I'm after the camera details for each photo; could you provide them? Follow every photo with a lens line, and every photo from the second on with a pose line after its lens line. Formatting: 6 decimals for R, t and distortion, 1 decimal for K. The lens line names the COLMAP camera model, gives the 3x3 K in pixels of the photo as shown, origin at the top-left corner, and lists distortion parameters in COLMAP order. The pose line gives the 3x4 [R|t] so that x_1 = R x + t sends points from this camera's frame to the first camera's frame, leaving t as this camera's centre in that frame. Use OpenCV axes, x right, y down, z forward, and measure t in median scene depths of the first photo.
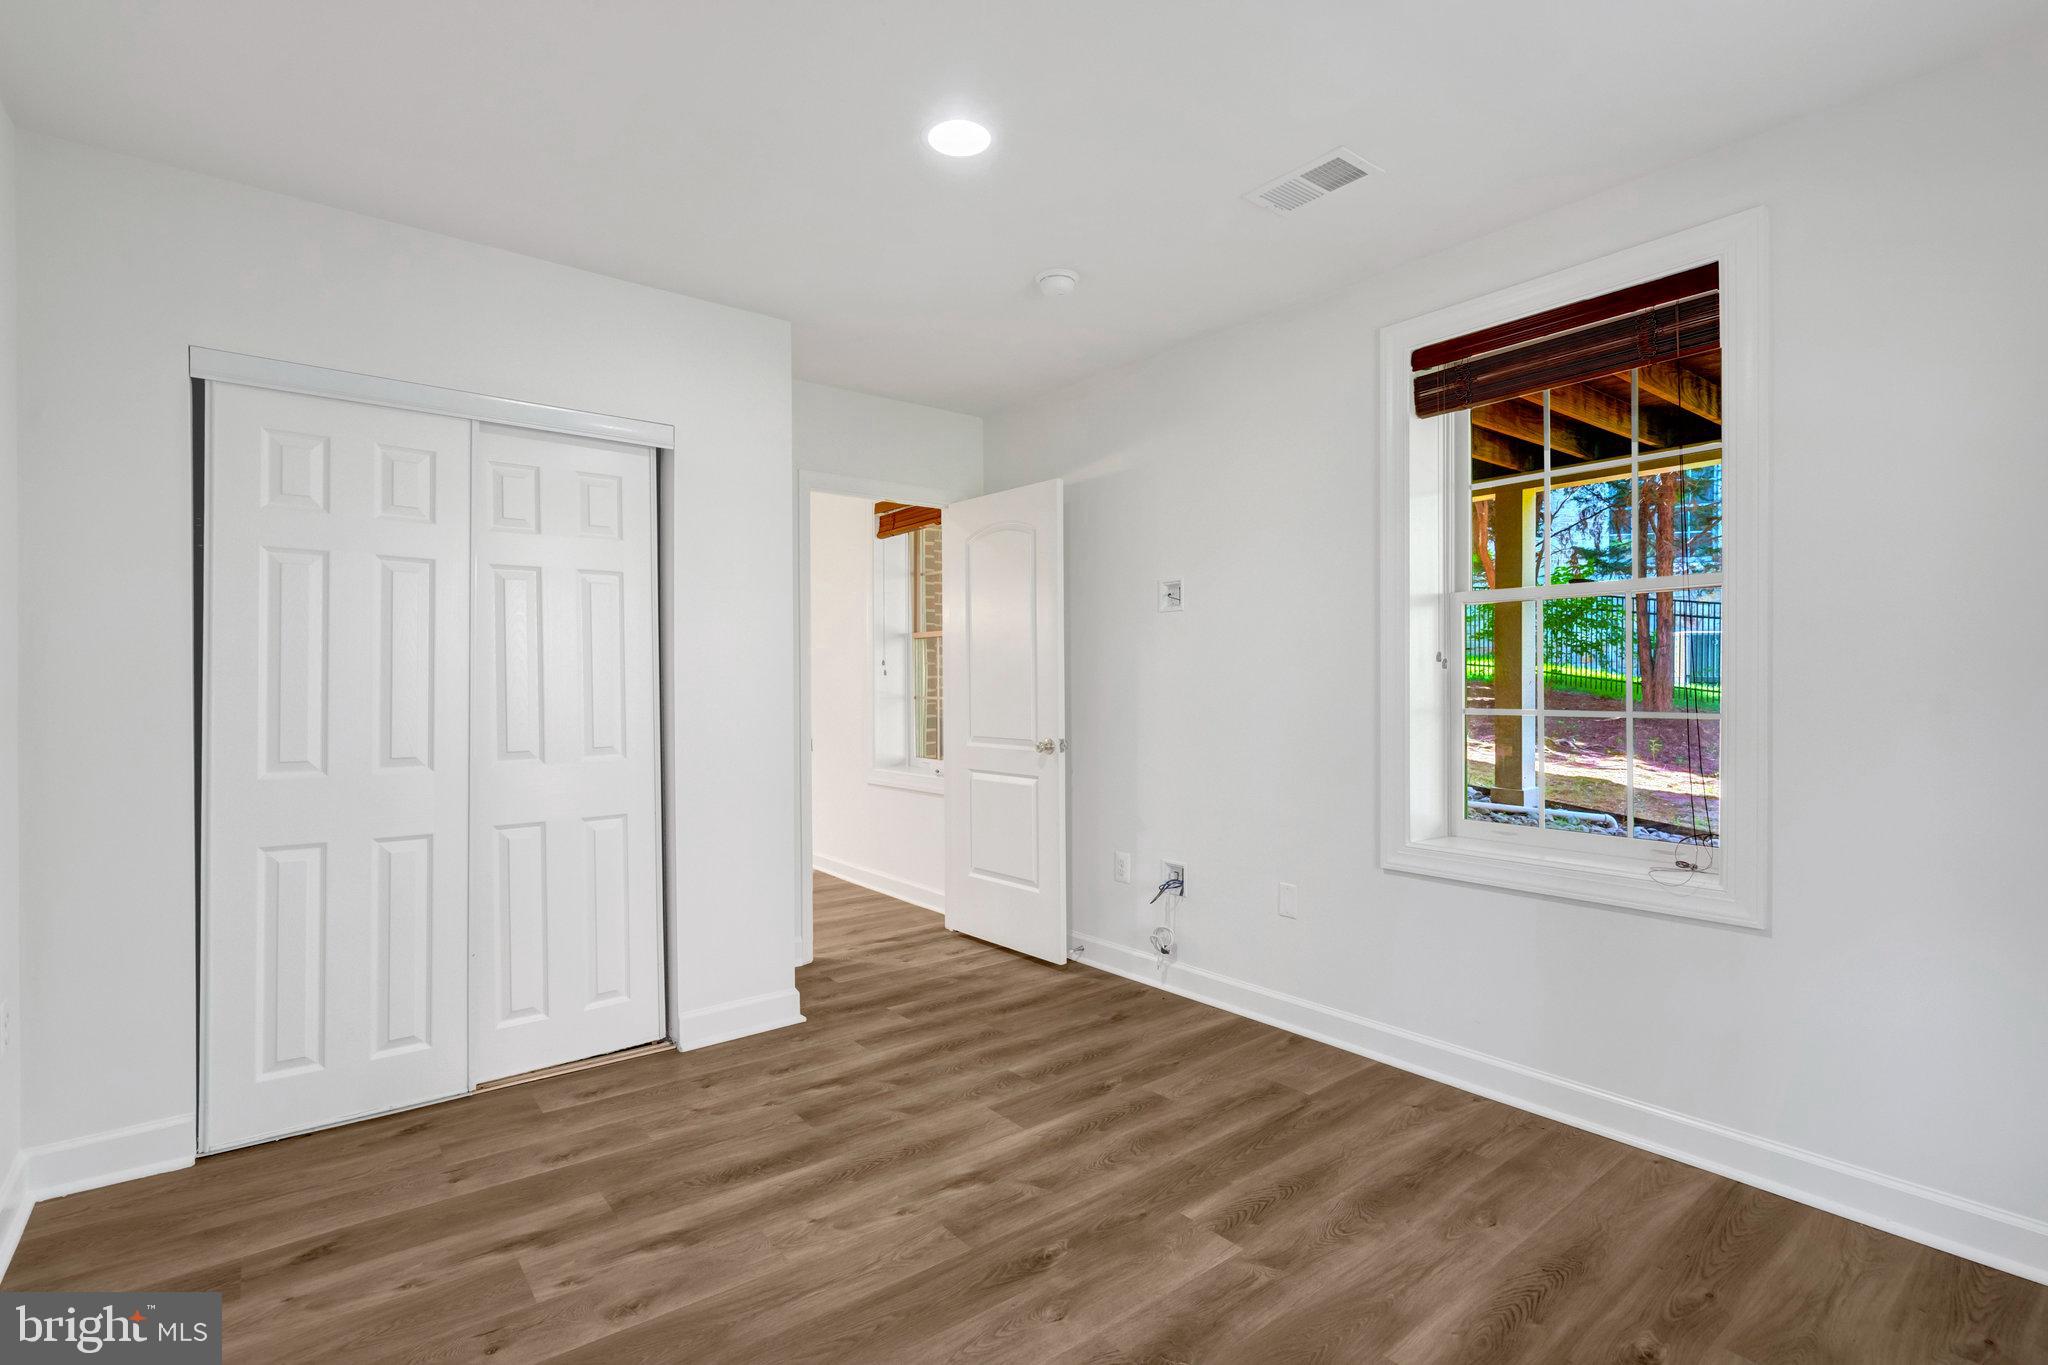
lens RADIAL K [[946.5, 0, 1020.3], [0, 946.5, 682.1], [0, 0, 1]] dist [-0.011145, -0.000412]
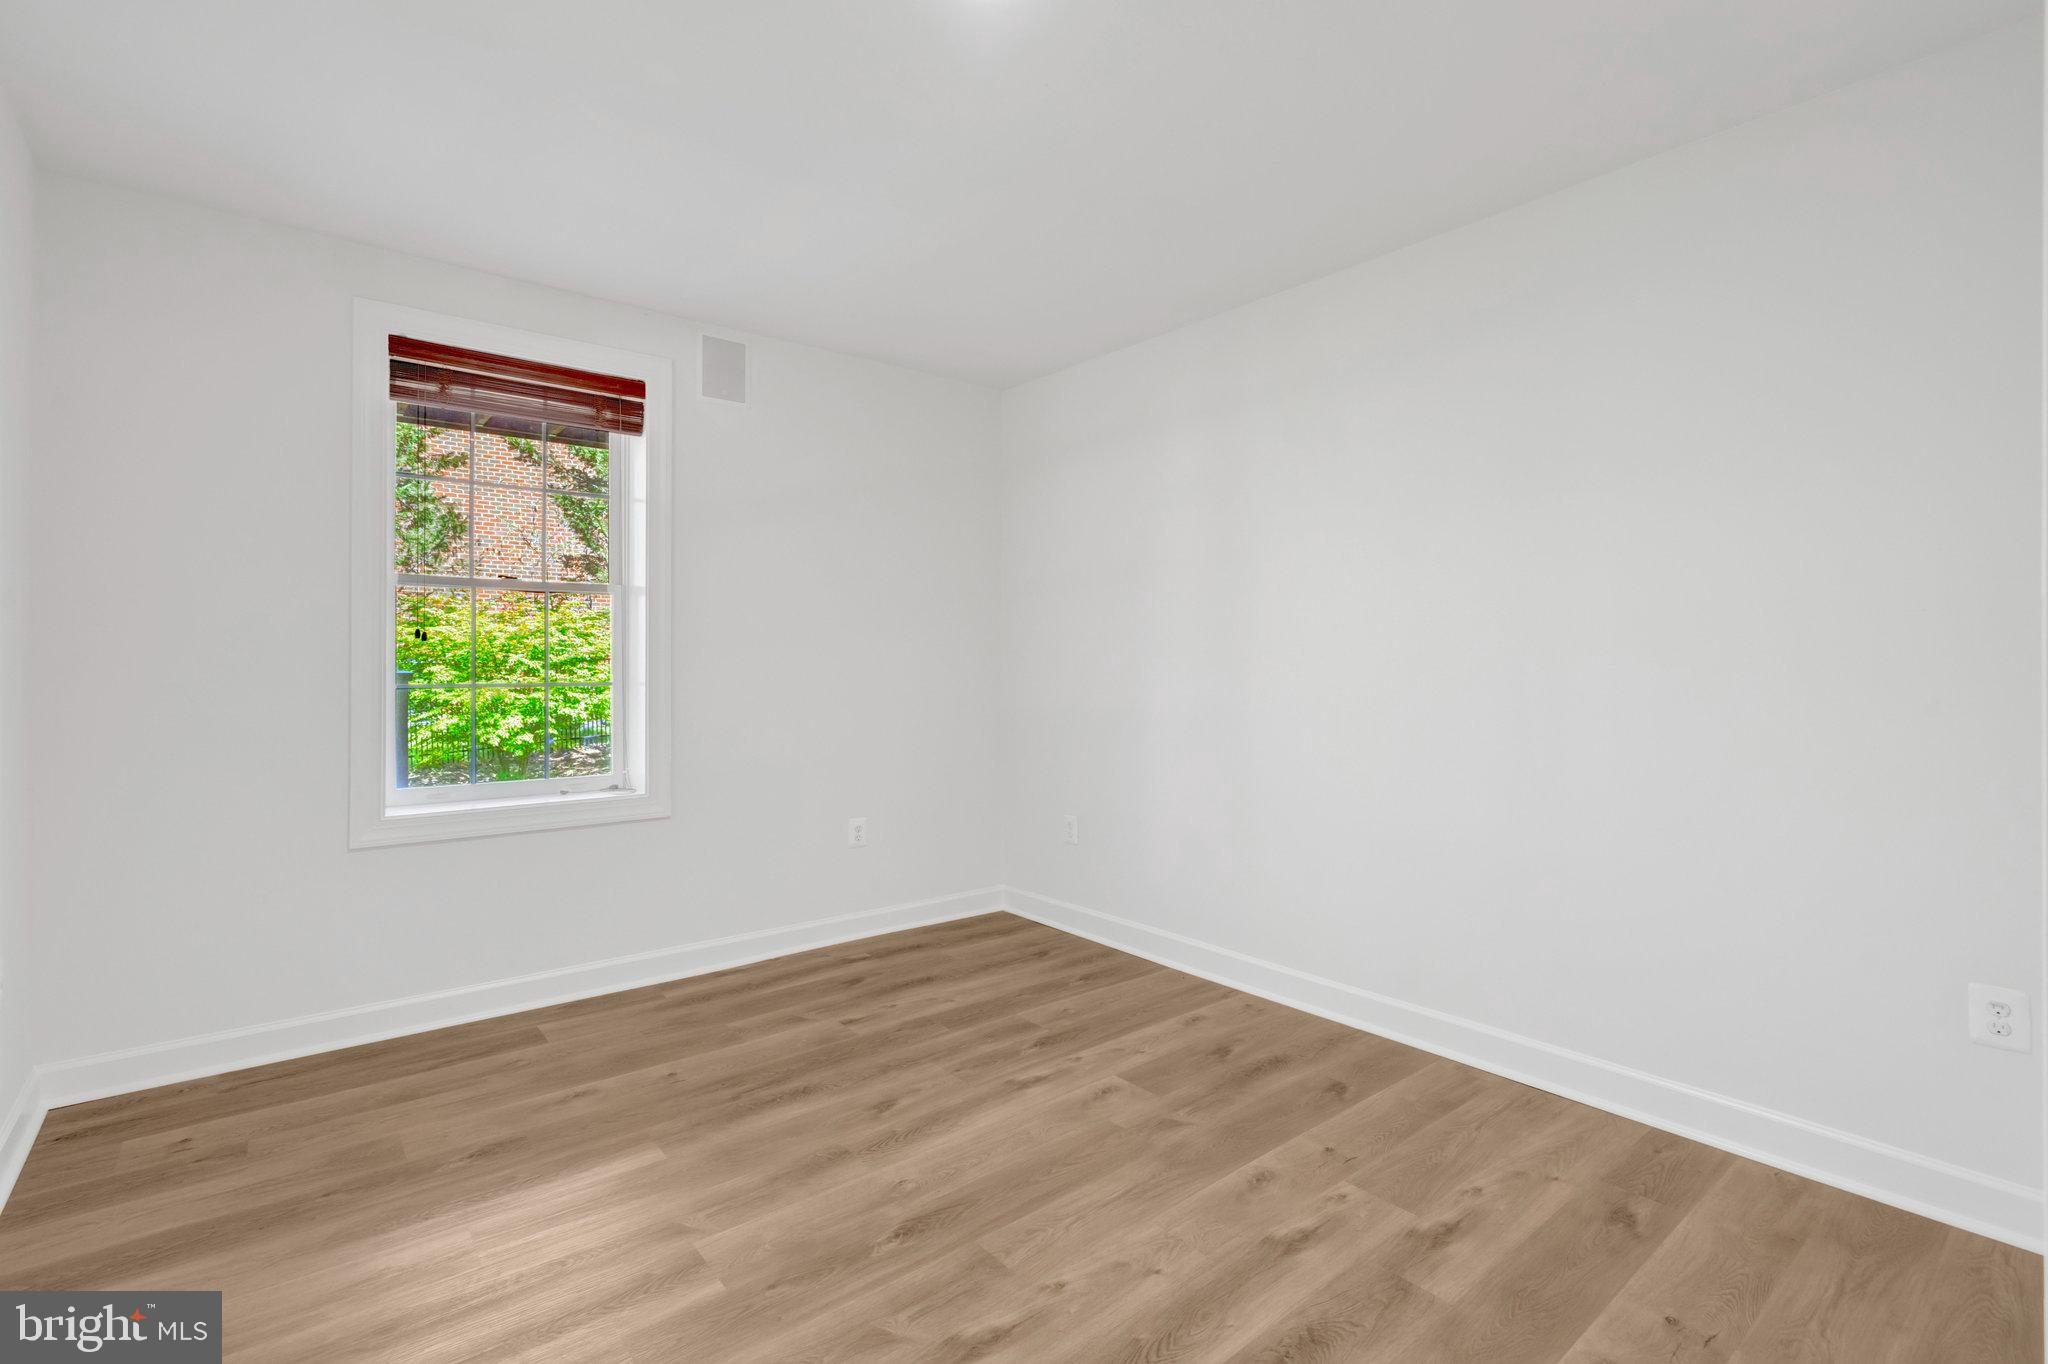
lens RADIAL K [[946.5, 0, 1026.8], [0, 946.5, 674.1], [0, 0, 1]] dist [-0.011145, -0.000412]
pose [[-0.999937, 0.002225, -0.011007, -0.095603], [0.002111, 0.999944, 0.010372, 0.010115], [0.011029, 0.010348, -0.999886, 1.965466]]
